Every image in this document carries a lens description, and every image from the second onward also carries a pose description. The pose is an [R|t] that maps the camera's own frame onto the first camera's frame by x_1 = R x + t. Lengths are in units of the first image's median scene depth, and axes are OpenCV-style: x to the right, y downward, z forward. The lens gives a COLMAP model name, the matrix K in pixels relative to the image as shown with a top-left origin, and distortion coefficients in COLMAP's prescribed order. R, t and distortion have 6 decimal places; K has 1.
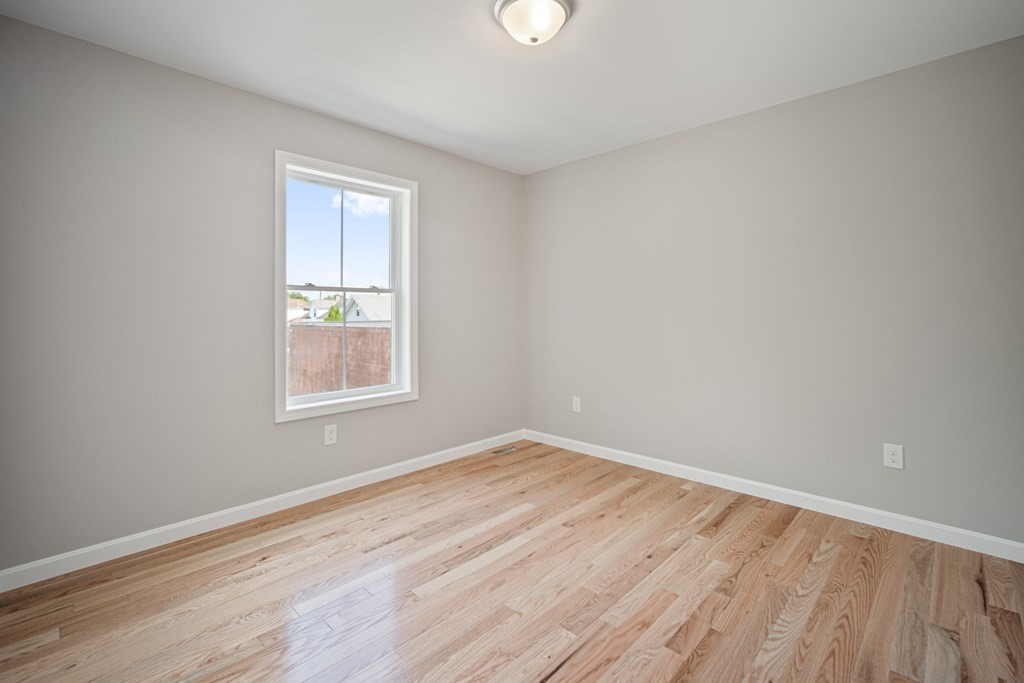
lens RADIAL K [[445.5, 0, 512.0], [0, 445.5, 341.5], [0, 0, 1]] dist [-0.004444, 0.000224]
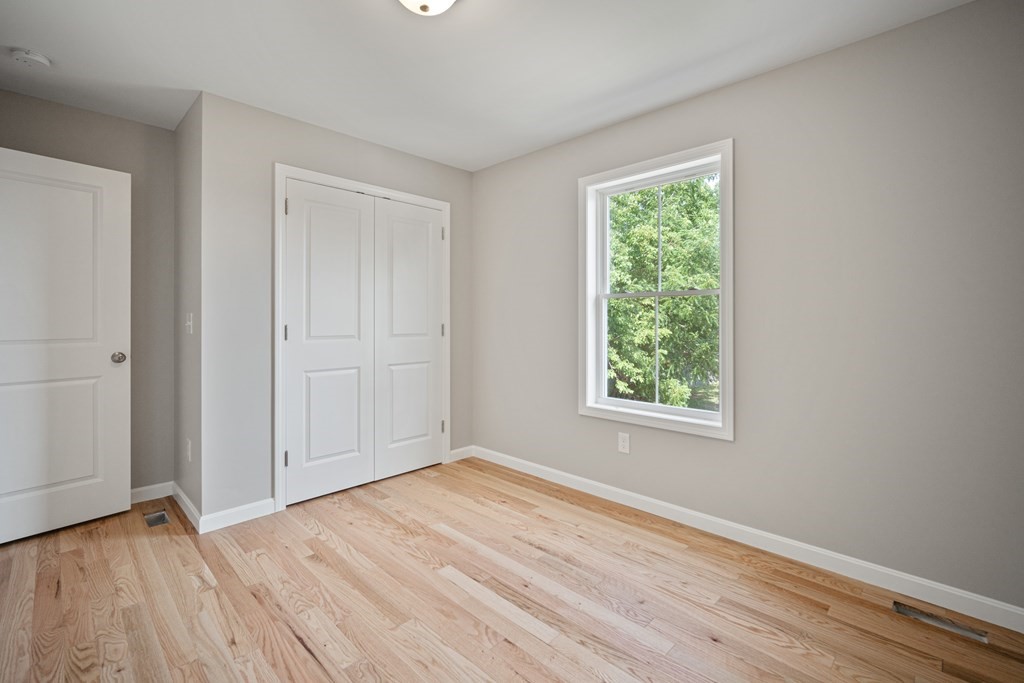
lens RADIAL K [[455.8, 0, 514.4], [0, 455.8, 324.9], [0, 0, 1]] dist [-0.000909, 0.000356]
pose [[0.001264, 0.014202, -0.999898, 0.764158], [-0.062082, 0.997972, 0.014097, -0.068097], [0.998070, 0.062057, 0.002143, 0.917178]]
